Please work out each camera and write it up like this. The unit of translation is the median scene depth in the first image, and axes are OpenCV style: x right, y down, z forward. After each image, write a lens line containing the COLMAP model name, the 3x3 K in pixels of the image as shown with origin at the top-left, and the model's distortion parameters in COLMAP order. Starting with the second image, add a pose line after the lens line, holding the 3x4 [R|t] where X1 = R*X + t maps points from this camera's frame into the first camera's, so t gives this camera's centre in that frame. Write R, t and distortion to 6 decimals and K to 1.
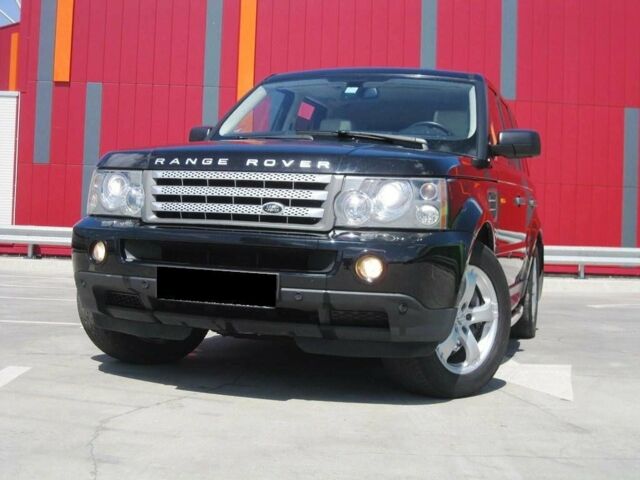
lens RADIAL K [[944.6, 0, 320.0], [0, 944.6, 240.0], [0, 0, 1]] dist [-0.185790, 0.031609]
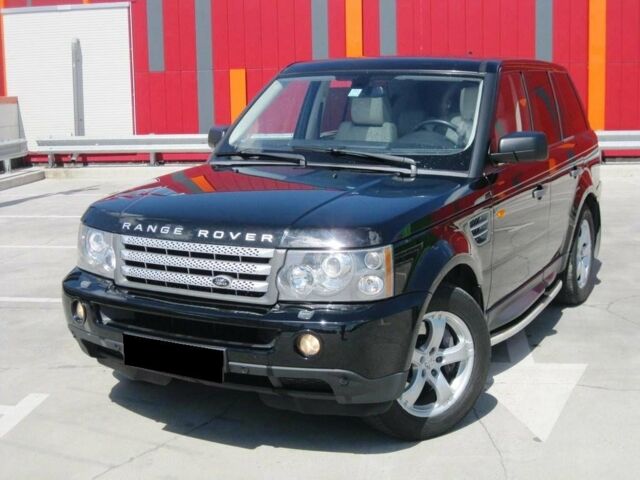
lens RADIAL K [[944.6, 0, 320.0], [0, 944.6, 240.0], [0, 0, 1]] dist [-0.185790, 0.031609]
pose [[0.983242, -0.023810, -0.180742, 0.240165], [0.053266, 0.985692, 0.159917, -0.234142], [0.174349, -0.166864, 0.970443, 0.023625]]
